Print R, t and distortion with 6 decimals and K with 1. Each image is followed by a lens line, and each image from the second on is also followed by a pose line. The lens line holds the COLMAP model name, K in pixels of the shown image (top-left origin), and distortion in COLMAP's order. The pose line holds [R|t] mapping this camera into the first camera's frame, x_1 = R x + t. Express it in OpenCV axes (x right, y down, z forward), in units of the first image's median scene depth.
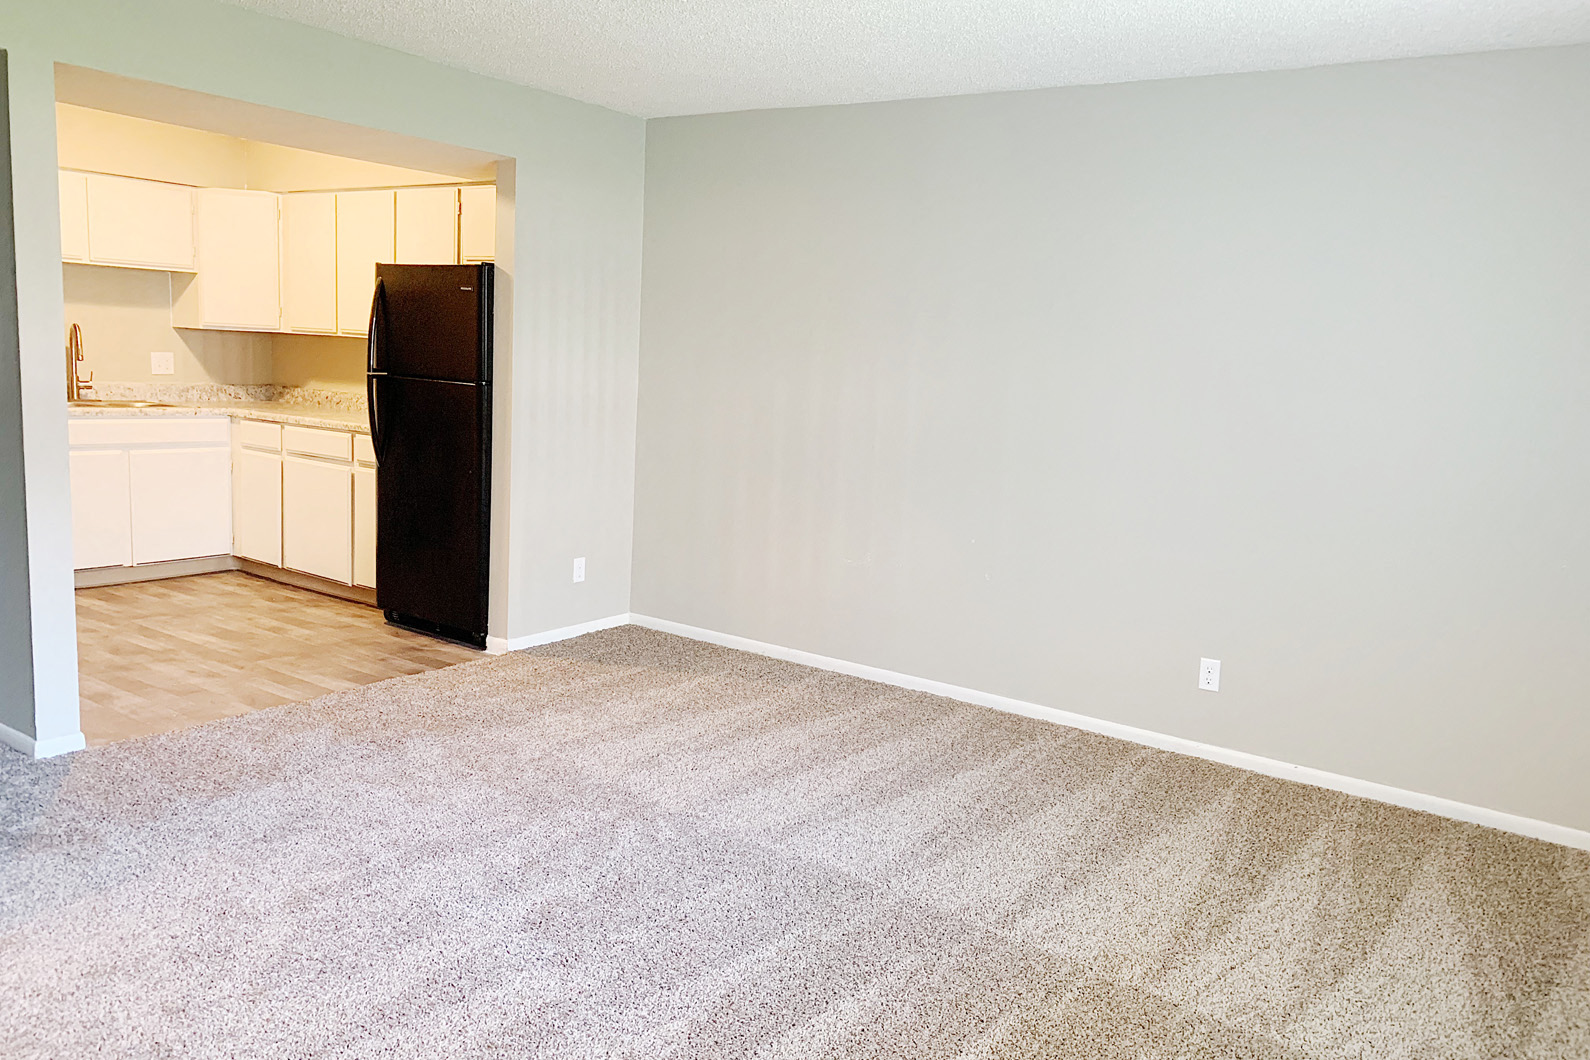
lens RADIAL K [[1217.4, 0, 808.7], [0, 1217.4, 533.3], [0, 0, 1]] dist [-0.002099, -0.003108]
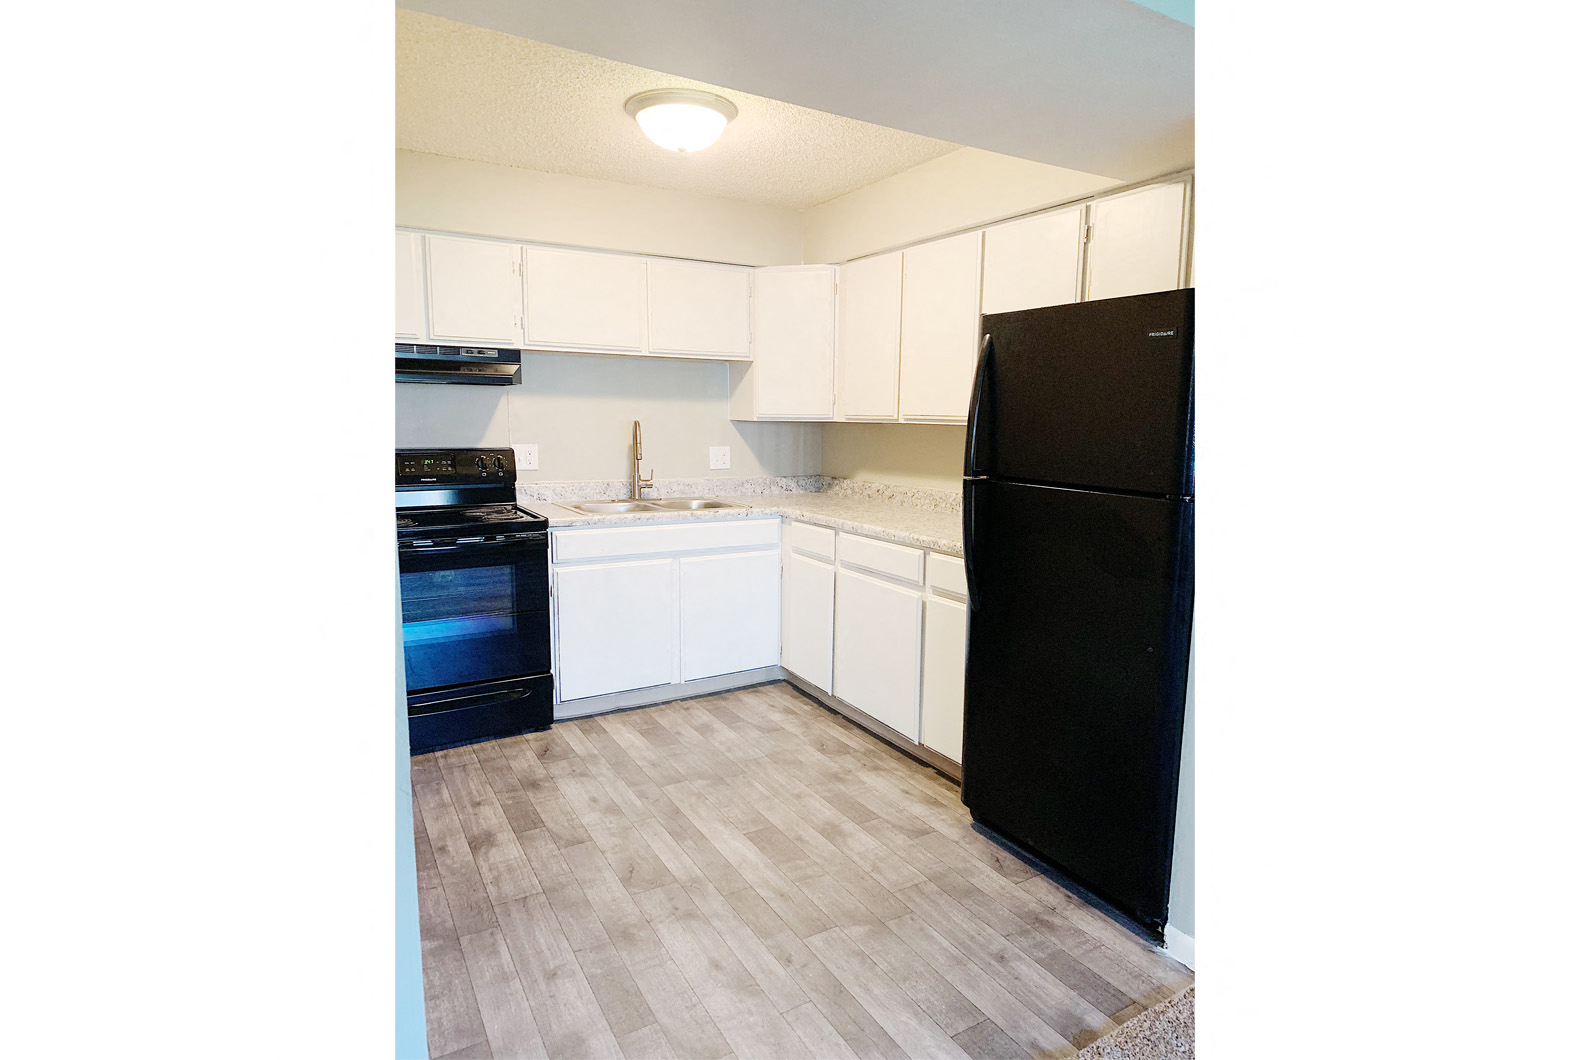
lens RADIAL K [[825.6, 0, 808.2], [0, 825.6, 529.7], [0, 0, 1]] dist [-0.000078, 0.000080]
pose [[0.916660, 0.012727, -0.399465, -0.220055], [-0.021517, 0.999615, -0.017529, -0.078859], [0.399088, 0.024664, 0.916581, 0.462774]]
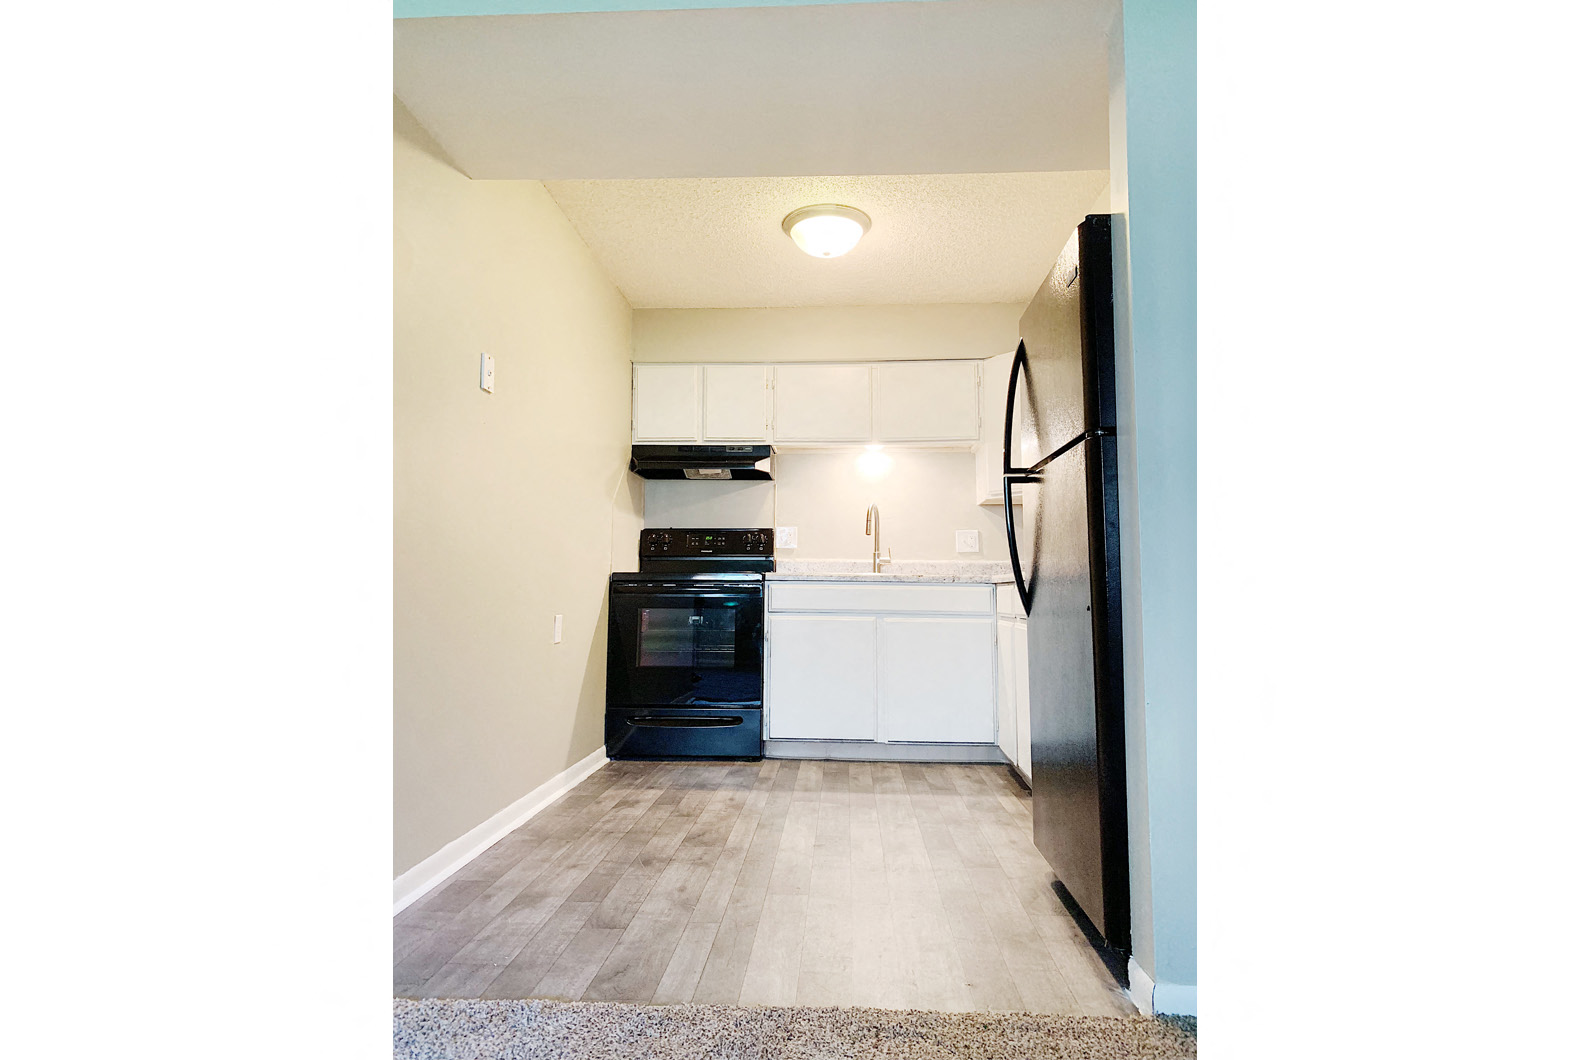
lens RADIAL K [[825.6, 0, 785.5], [0, 825.6, 535.6], [0, 0, 1]] dist [-0.000078, 0.000080]
pose [[0.527305, -0.111153, -0.842374, -0.040348], [-0.101253, 0.976122, -0.192184, 0.000567], [0.843621, 0.186633, 0.503460, 0.576932]]
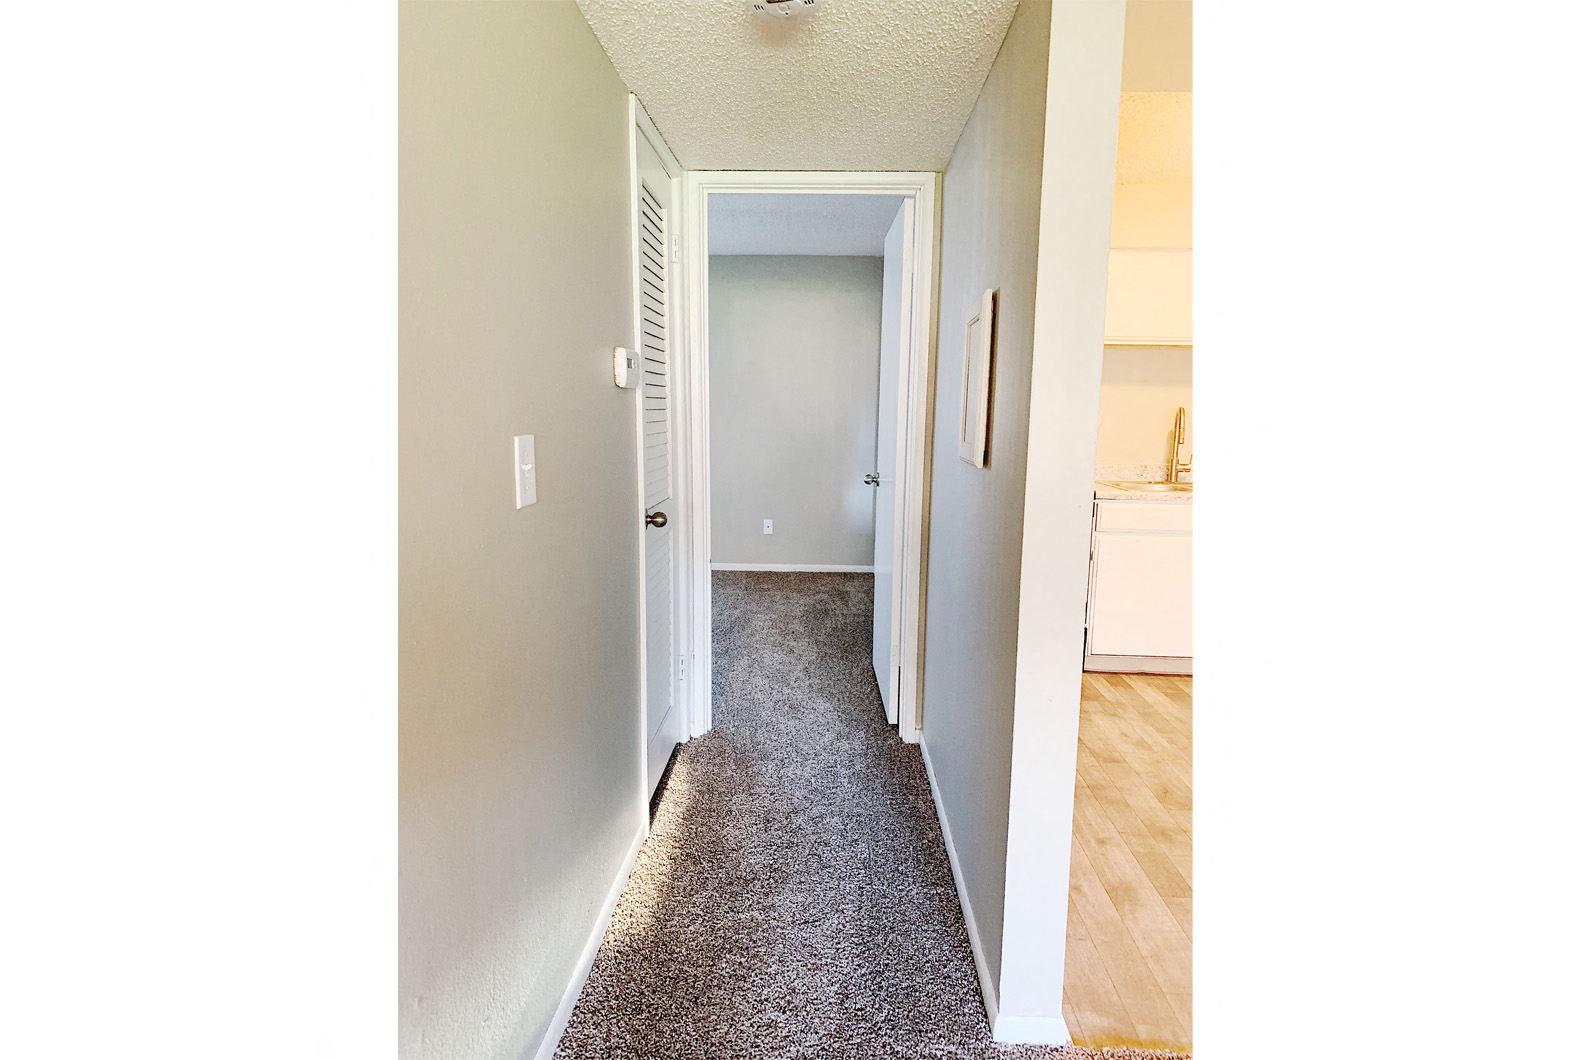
lens RADIAL K [[825.6, 0, 801.8], [0, 825.6, 524.5], [0, 0, 1]] dist [-0.000078, 0.000080]
pose [[0.542524, 0.069545, -0.837157, -0.194235], [-0.106979, 0.994173, 0.013261, -0.051722], [0.833201, 0.082364, 0.546802, 0.373277]]
